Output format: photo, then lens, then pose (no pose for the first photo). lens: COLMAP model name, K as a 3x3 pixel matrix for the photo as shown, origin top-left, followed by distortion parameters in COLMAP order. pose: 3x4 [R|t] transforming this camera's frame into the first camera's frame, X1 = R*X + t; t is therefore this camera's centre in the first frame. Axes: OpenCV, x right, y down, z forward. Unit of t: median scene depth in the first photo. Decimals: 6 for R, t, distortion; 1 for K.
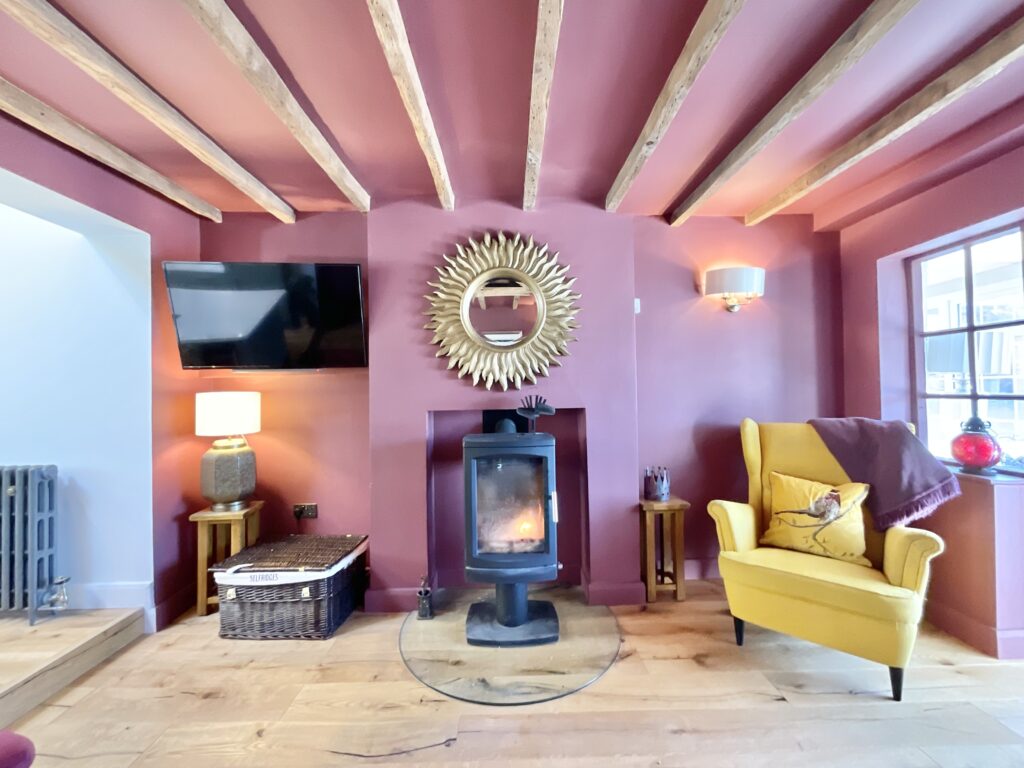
lens RADIAL K [[416.6, 0, 512.0], [0, 416.6, 384.0], [0, 0, 1]] dist [-0.000580, -0.000011]
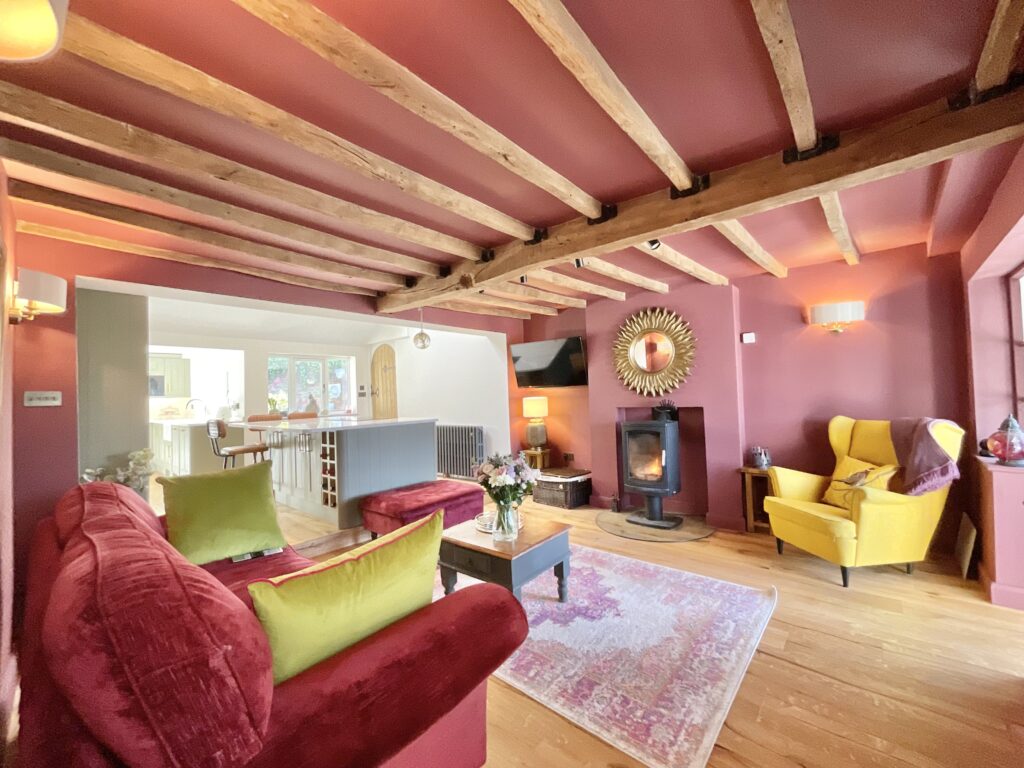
lens RADIAL K [[416.6, 0, 512.0], [0, 416.6, 384.0], [0, 0, 1]] dist [-0.000580, -0.000011]
pose [[0.741274, -0.024641, -0.670751, 0.739965], [0.034991, 0.999386, 0.001956, -0.063943], [0.670290, -0.024920, 0.741680, -0.746135]]
